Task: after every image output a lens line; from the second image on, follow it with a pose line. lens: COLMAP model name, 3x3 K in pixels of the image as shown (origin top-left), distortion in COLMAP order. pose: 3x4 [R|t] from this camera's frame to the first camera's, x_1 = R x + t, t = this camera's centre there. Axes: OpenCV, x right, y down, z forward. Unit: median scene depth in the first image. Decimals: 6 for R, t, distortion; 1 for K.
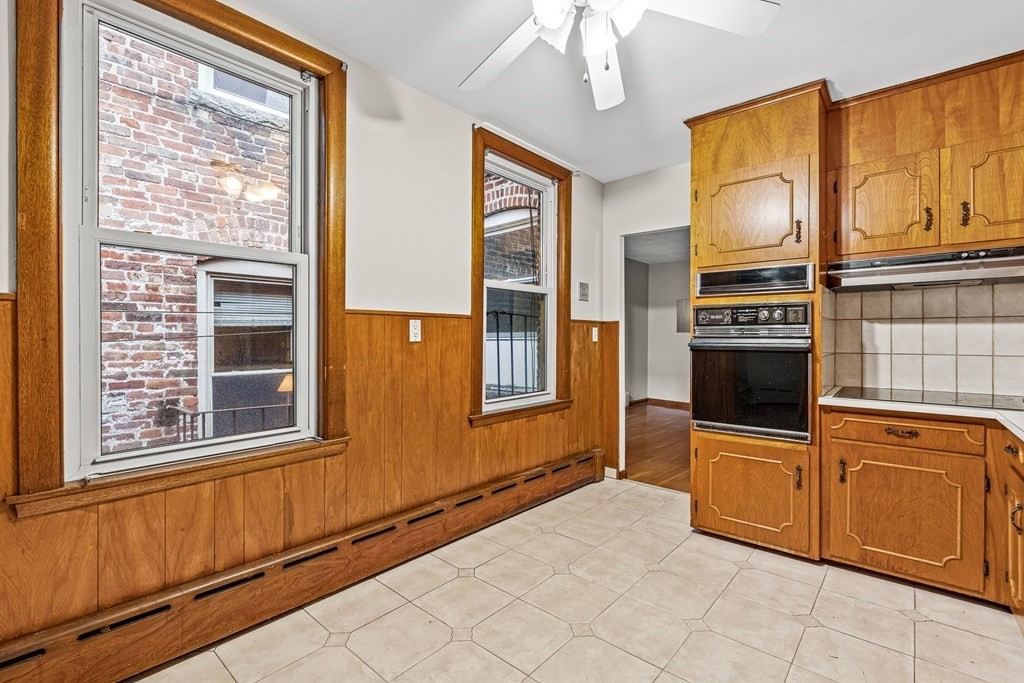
lens RADIAL K [[459.5, 0, 513.3], [0, 459.5, 336.0], [0, 0, 1]] dist [-0.003078, -0.000157]
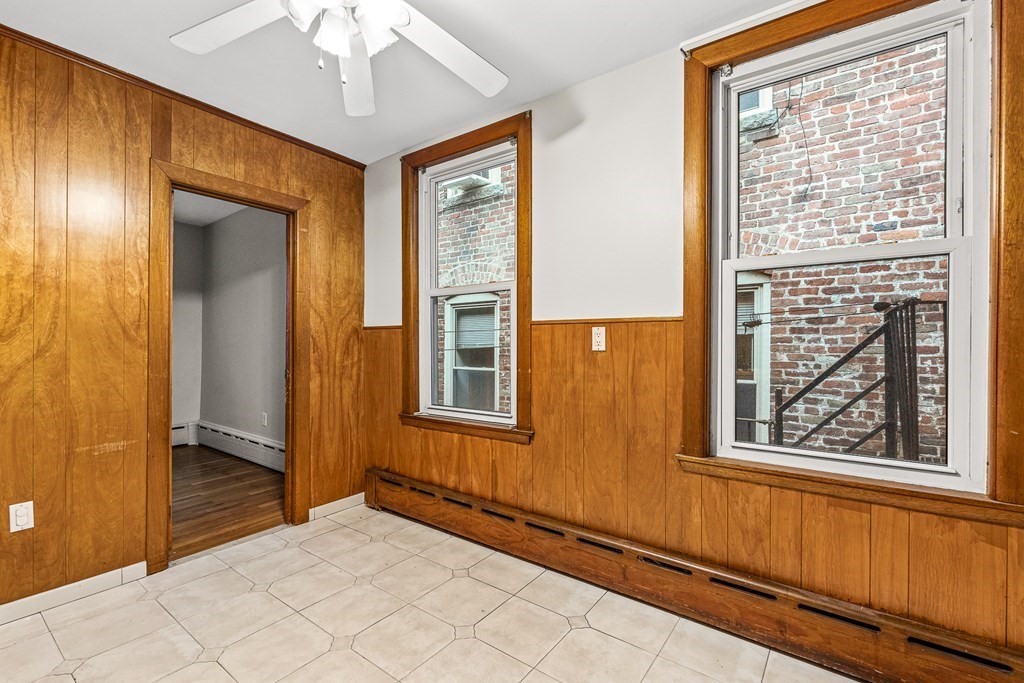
lens RADIAL K [[455.8, 0, 513.8], [0, 455.8, 344.4], [0, 0, 1]] dist [0.001291, -0.000172]
pose [[0.082861, -0.001773, -0.996560, 0.706378], [-0.004523, 0.999987, -0.002156, 0.002880], [0.996551, 0.004686, 0.082852, 0.781356]]
